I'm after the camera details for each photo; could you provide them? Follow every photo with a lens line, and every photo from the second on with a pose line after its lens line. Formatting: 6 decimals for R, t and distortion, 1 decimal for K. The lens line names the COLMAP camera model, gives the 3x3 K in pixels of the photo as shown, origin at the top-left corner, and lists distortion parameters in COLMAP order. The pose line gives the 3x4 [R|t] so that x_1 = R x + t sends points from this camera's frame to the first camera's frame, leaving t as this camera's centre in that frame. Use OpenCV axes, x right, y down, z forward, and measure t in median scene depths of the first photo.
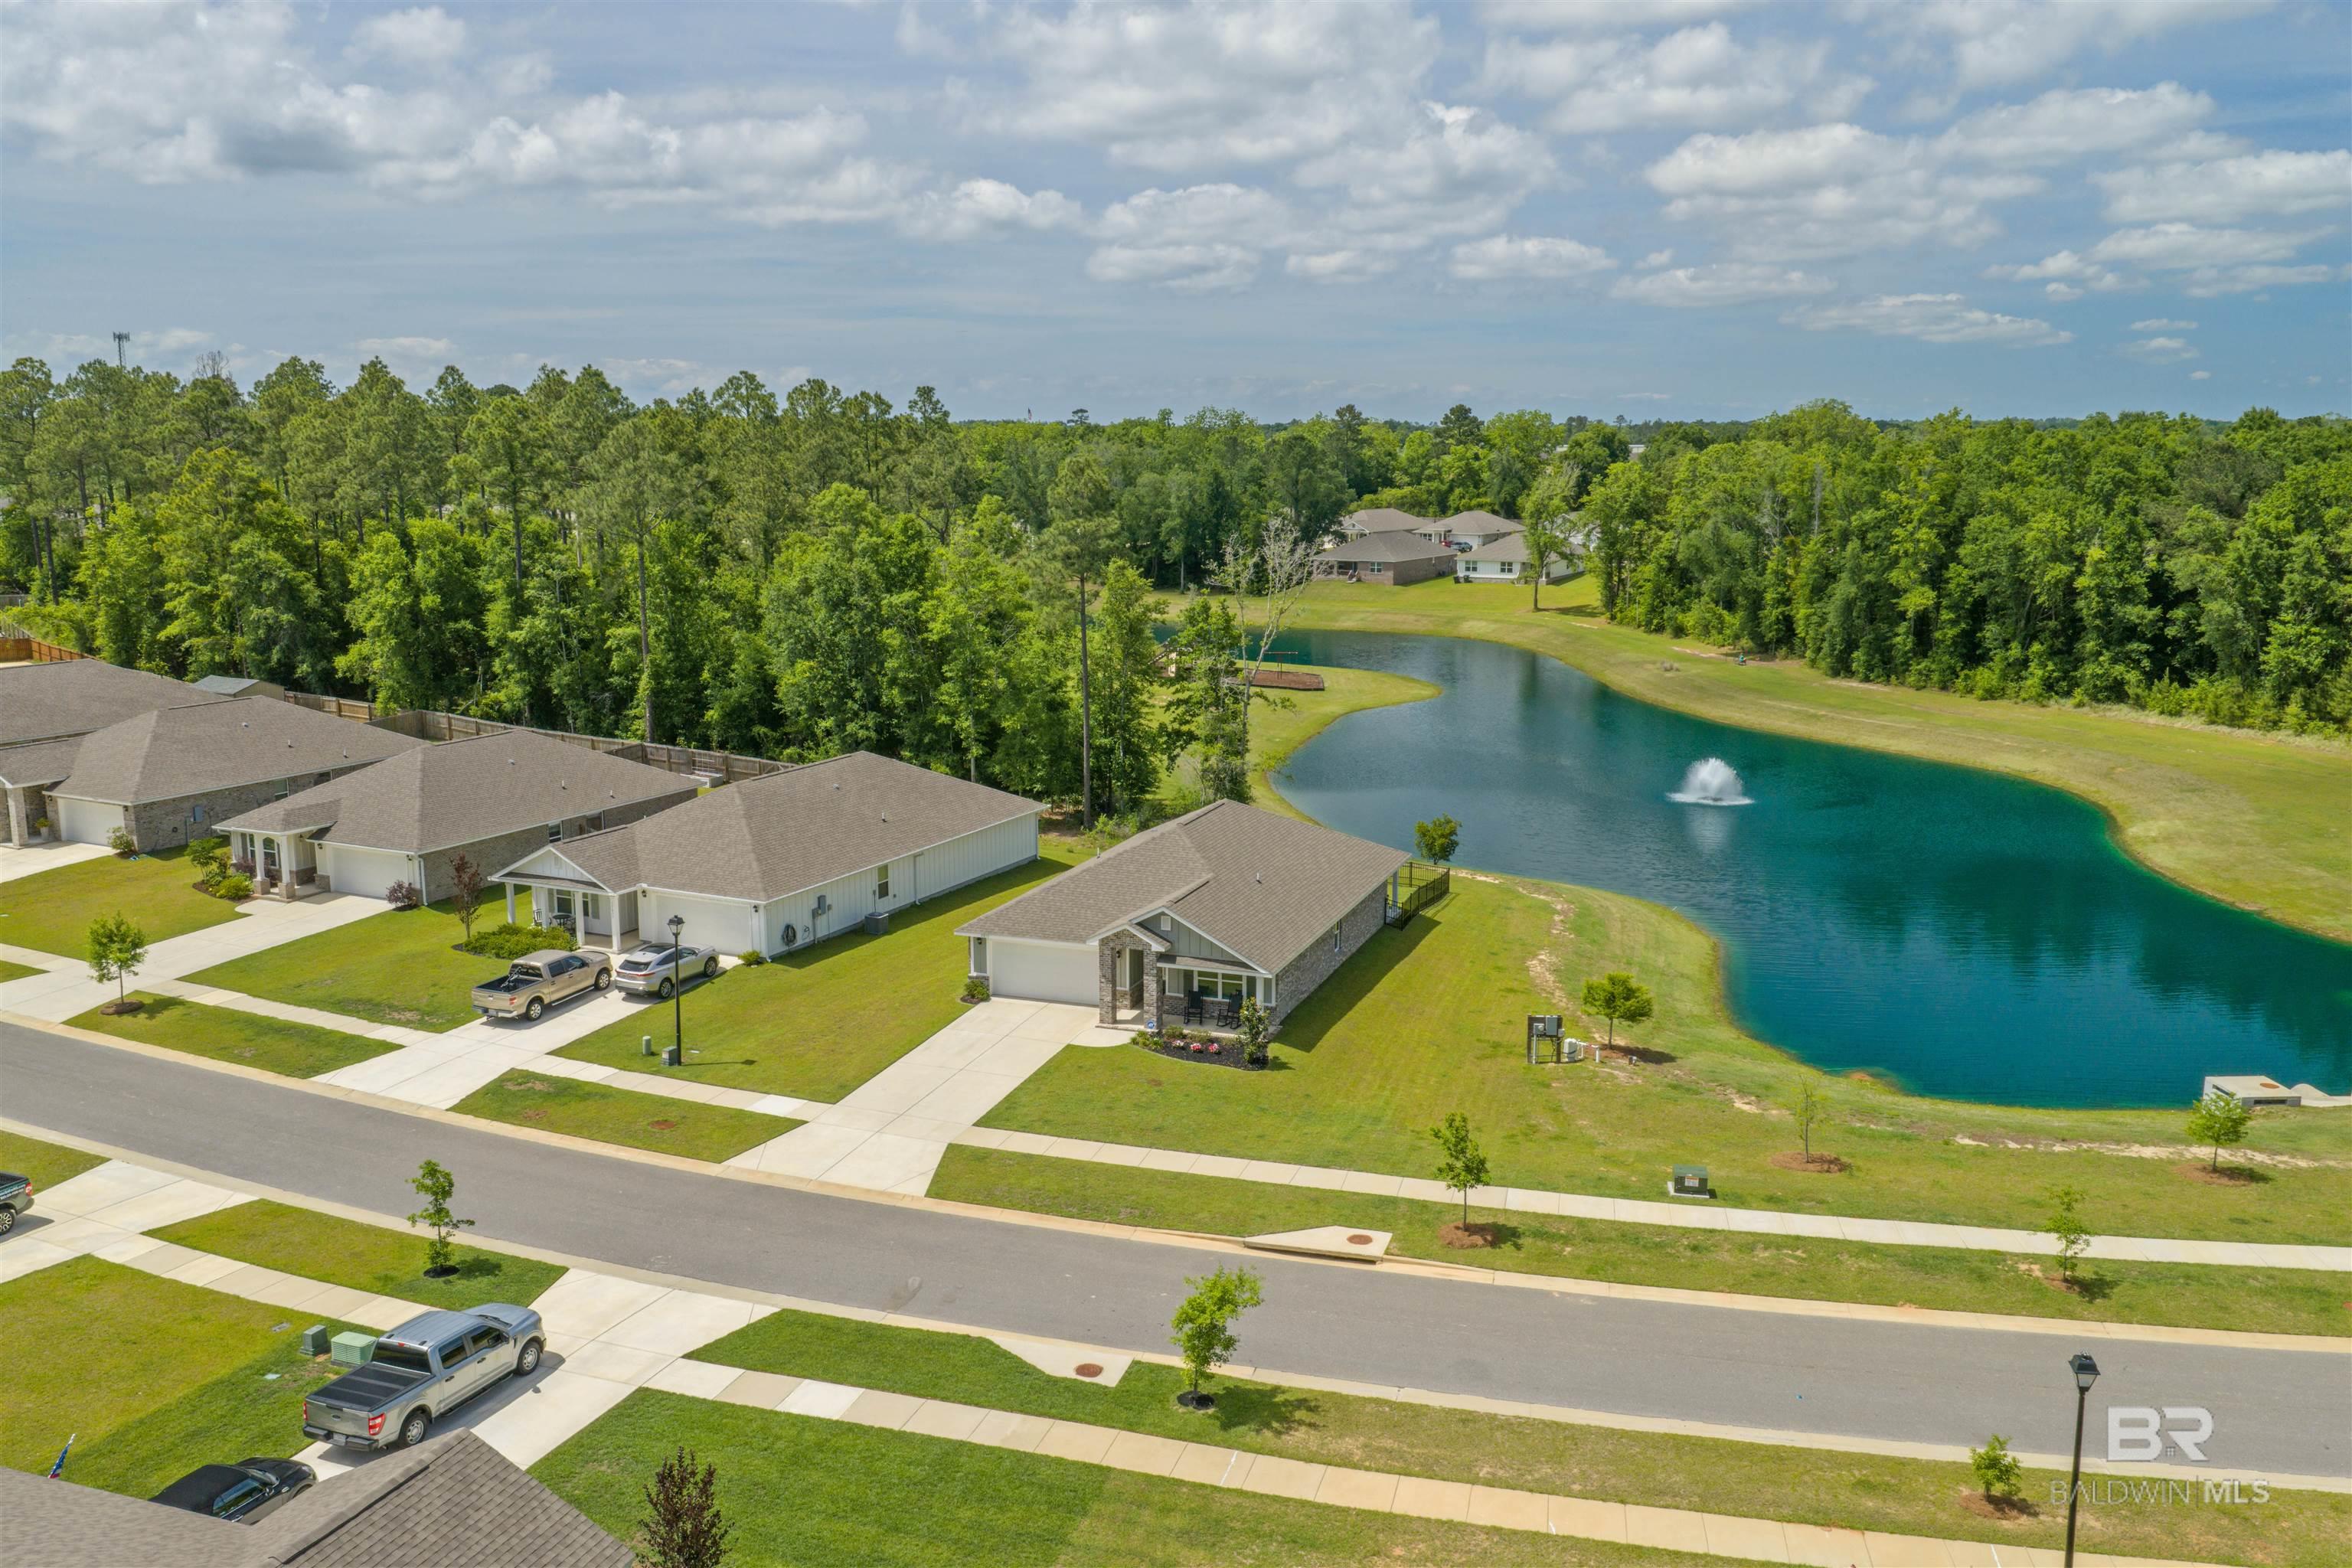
lens RADIAL K [[1951.7, 0, 1176.0], [0, 1951.7, 784.0], [0, 0, 1]] dist [0.033545, -0.065953]
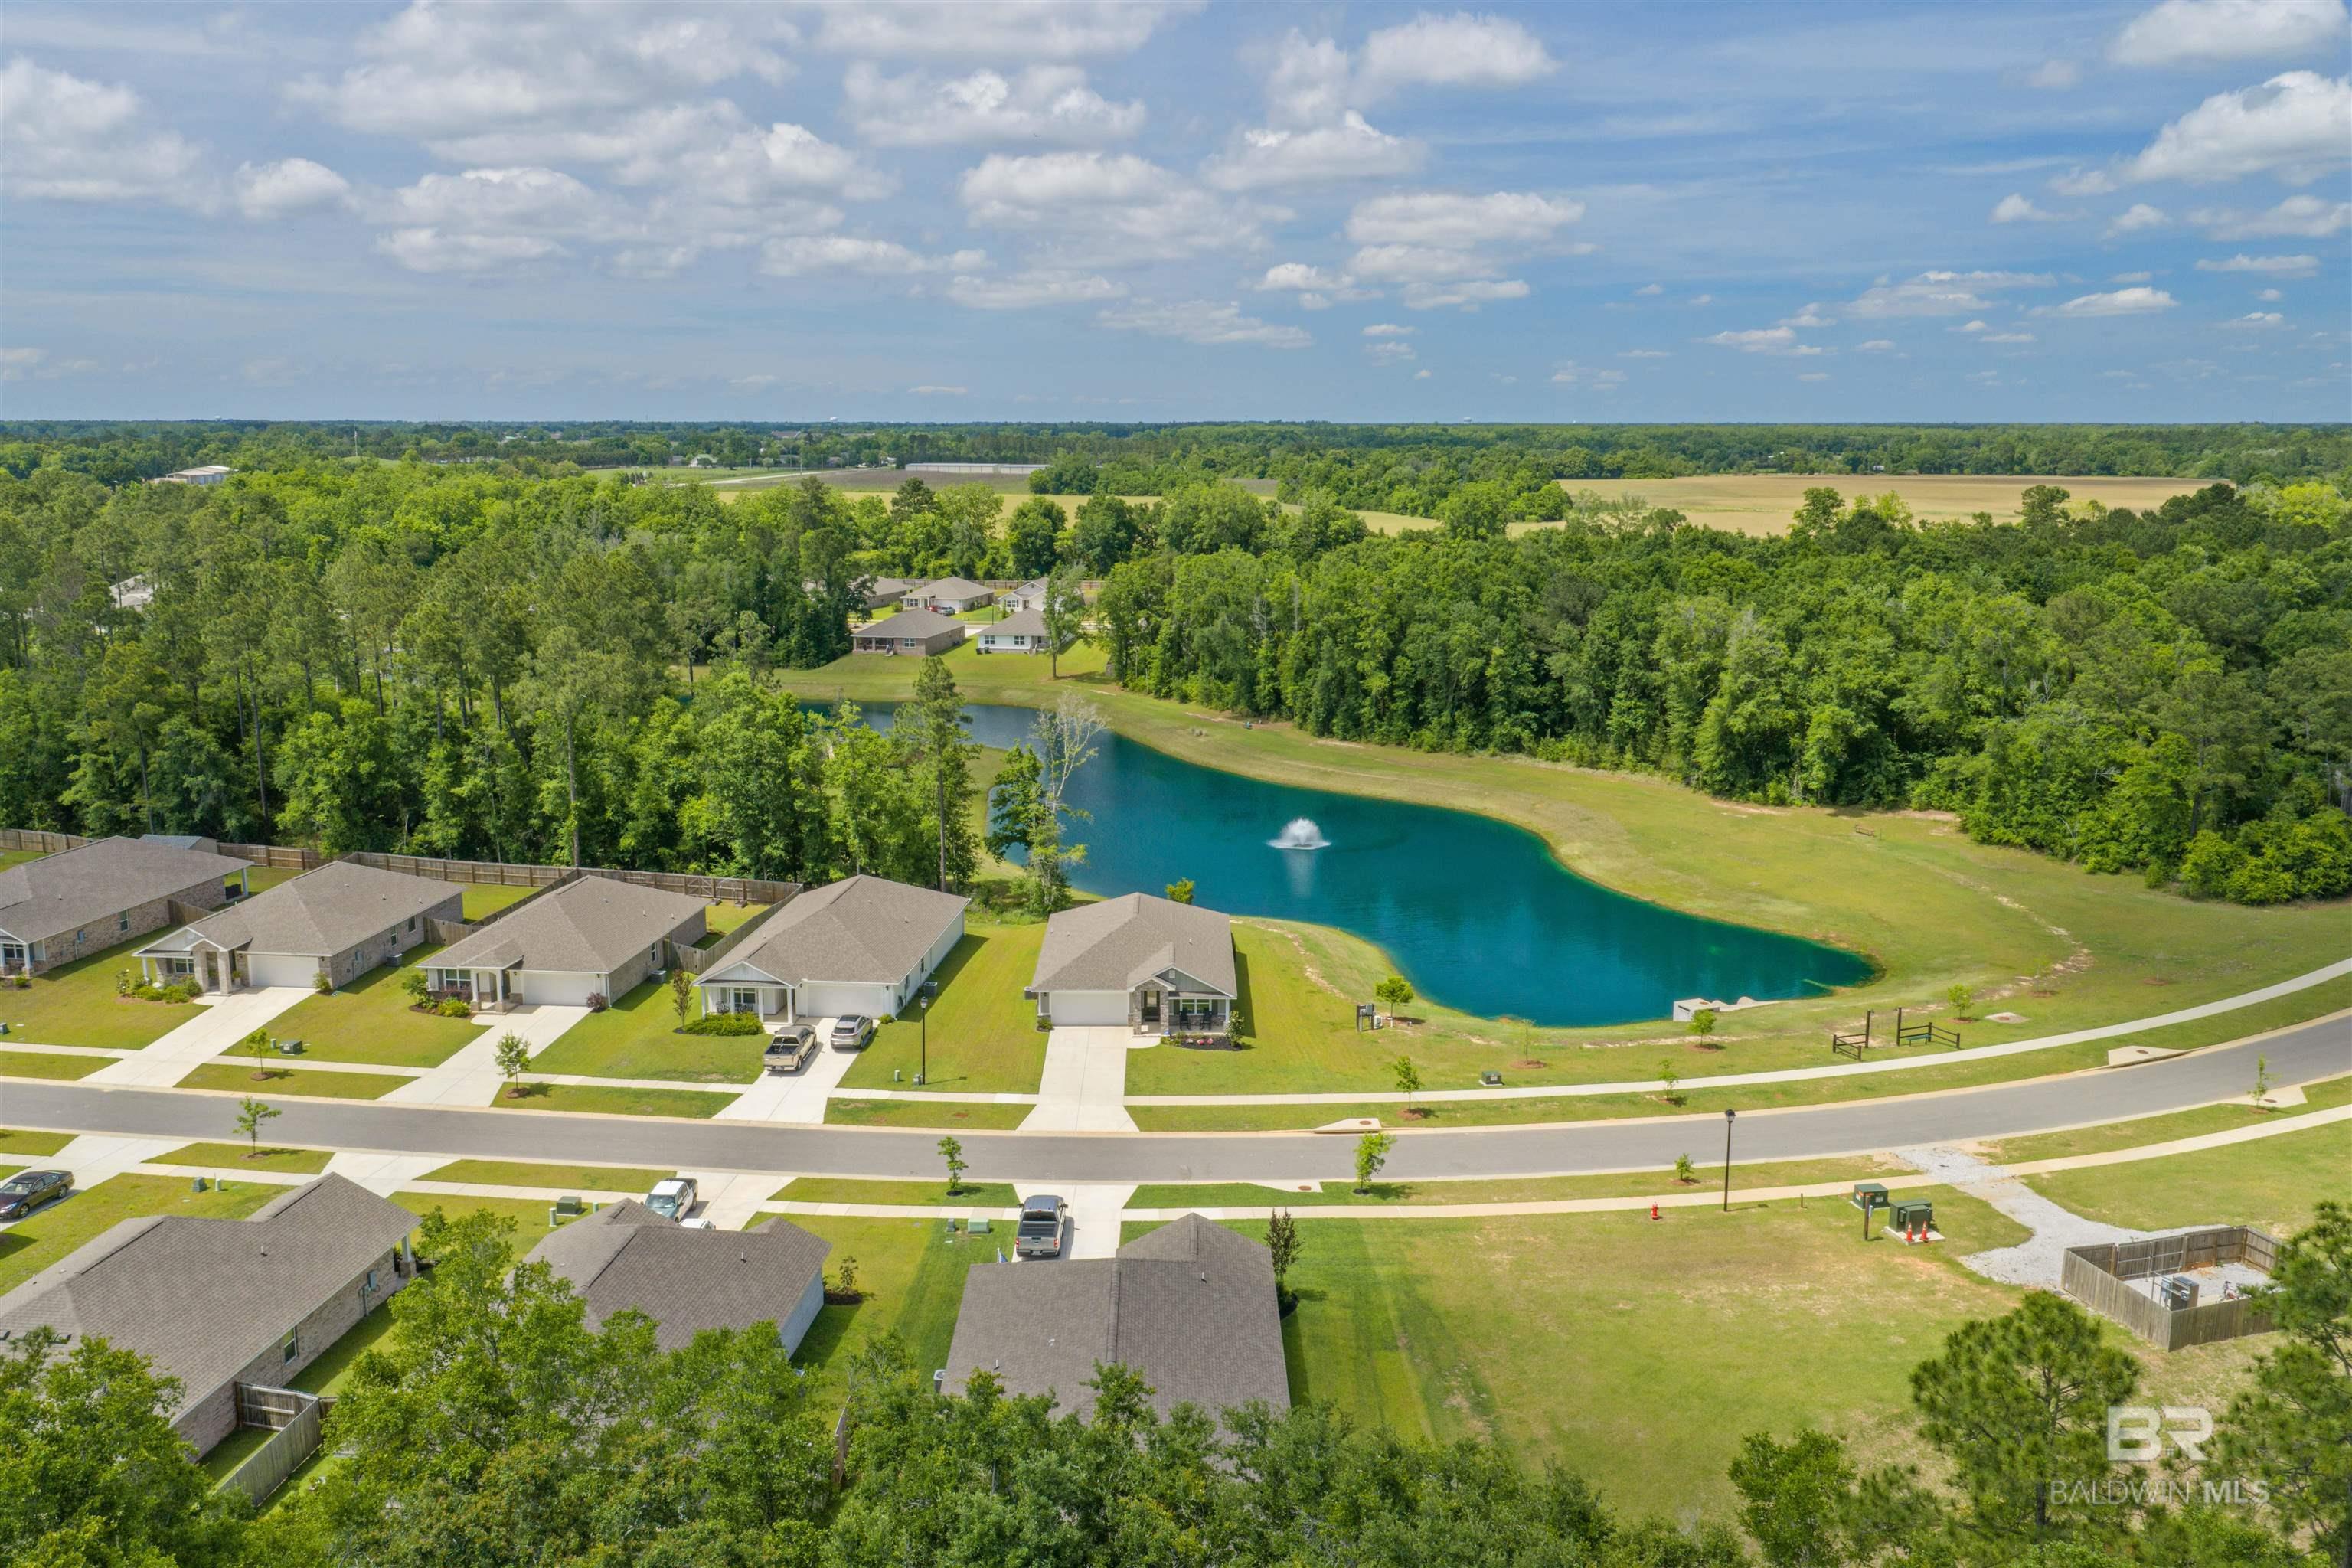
lens RADIAL K [[1951.7, 0, 1176.0], [0, 1951.7, 784.0], [0, 0, 1]] dist [0.033545, -0.065953]
pose [[0.938541, -0.062898, 0.339389, -0.282261], [0.061289, 0.998000, 0.015471, -0.061152], [-0.339683, 0.006281, 0.940519, -0.318437]]
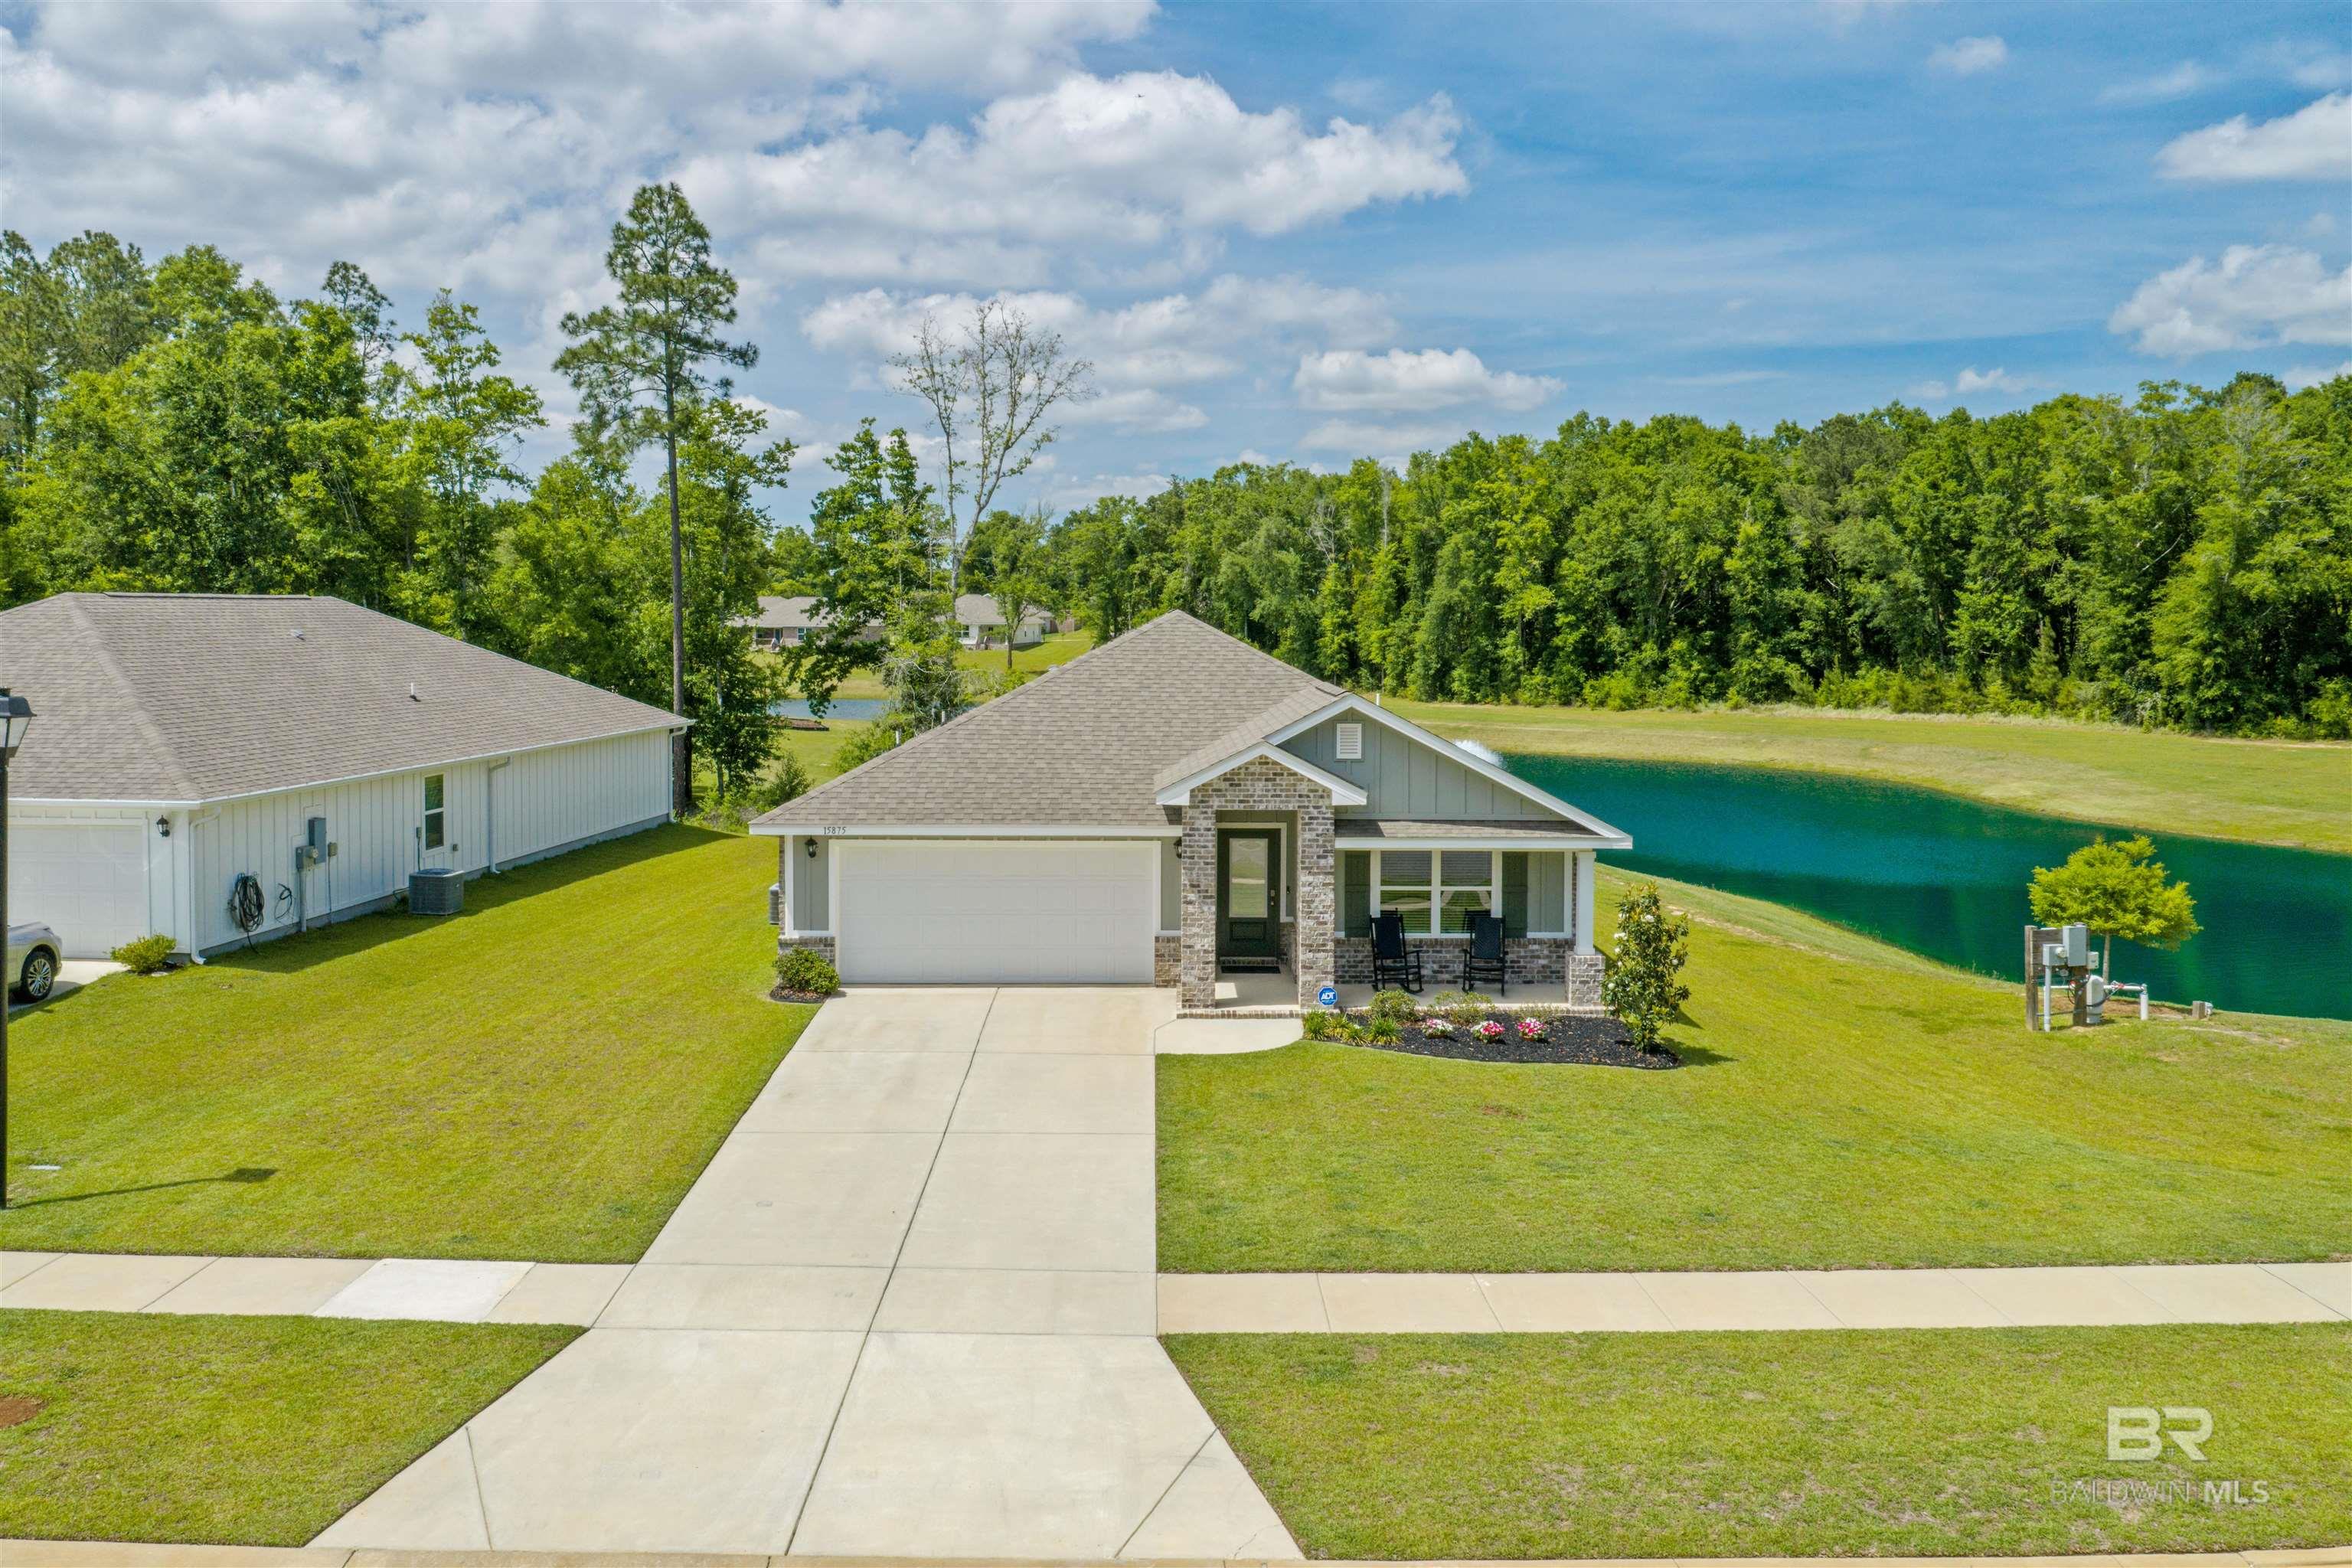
lens RADIAL K [[1987.1, 0, 1172.5], [0, 1987.1, 734.6], [0, 0, 1]] dist [0.000236, -0.007538]
pose [[0.935901, -0.021084, 0.351632, -0.088318], [0.061621, 0.992615, -0.104492, 0.052923], [-0.346832, 0.119463, 0.930288, 0.299243]]
